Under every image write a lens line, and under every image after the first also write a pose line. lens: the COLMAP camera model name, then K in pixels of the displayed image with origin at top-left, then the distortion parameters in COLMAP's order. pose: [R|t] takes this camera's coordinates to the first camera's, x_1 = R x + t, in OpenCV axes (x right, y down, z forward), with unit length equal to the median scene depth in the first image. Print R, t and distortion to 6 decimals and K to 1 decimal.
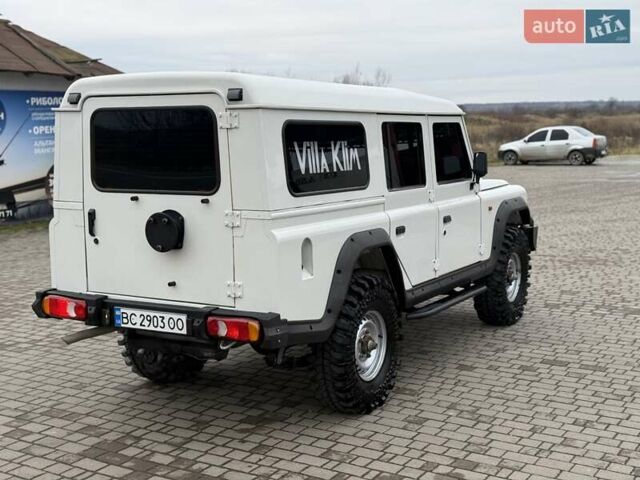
lens RADIAL K [[891.4, 0, 320.0], [0, 891.4, 240.0], [0, 0, 1]] dist [0.150997, -0.159138]
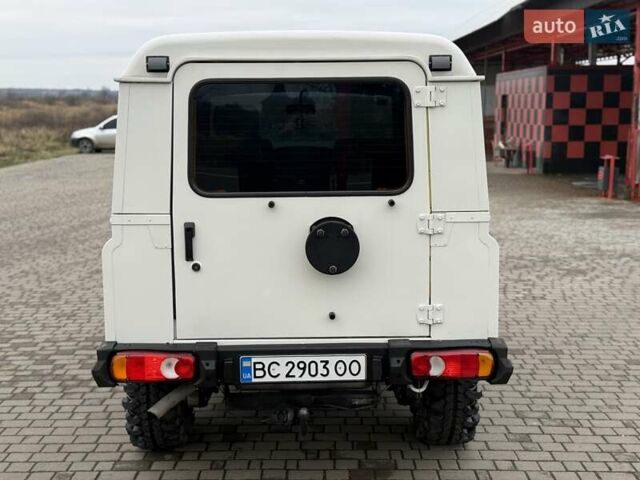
lens RADIAL K [[891.4, 0, 320.0], [0, 891.4, 240.0], [0, 0, 1]] dist [0.150997, -0.159138]
pose [[0.855517, -0.069679, 0.513065, -0.547377], [0.062823, 0.997552, 0.030721, -0.037377], [-0.513949, 0.005949, 0.857800, 0.359995]]
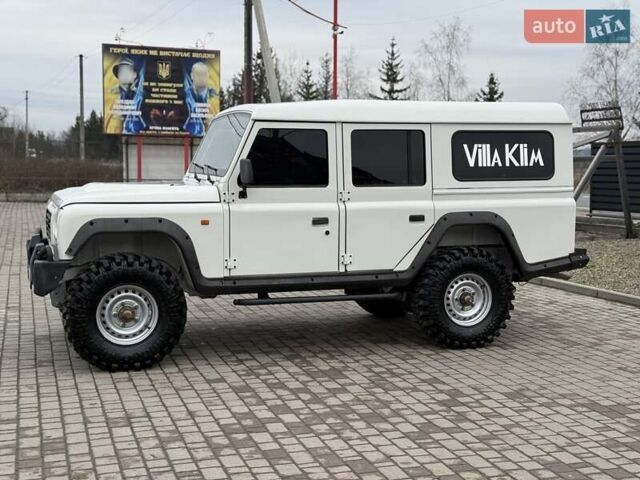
lens RADIAL K [[891.4, 0, 320.0], [0, 891.4, 240.0], [0, 0, 1]] dist [0.150997, -0.159138]
pose [[-0.760785, -0.060302, 0.646196, -0.983092], [0.079670, 0.979466, 0.185201, -0.274351], [-0.644095, 0.192381, -0.740359, 2.496345]]
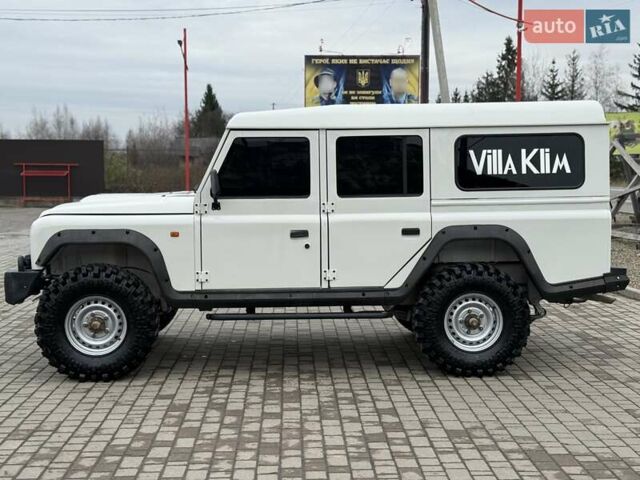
lens RADIAL K [[891.4, 0, 320.0], [0, 891.4, 240.0], [0, 0, 1]] dist [0.150997, -0.159138]
pose [[-0.546405, -0.064899, 0.835003, -1.198049], [0.115241, 0.981684, 0.151711, -0.233668], [-0.829555, 0.179122, -0.528918, 2.138581]]
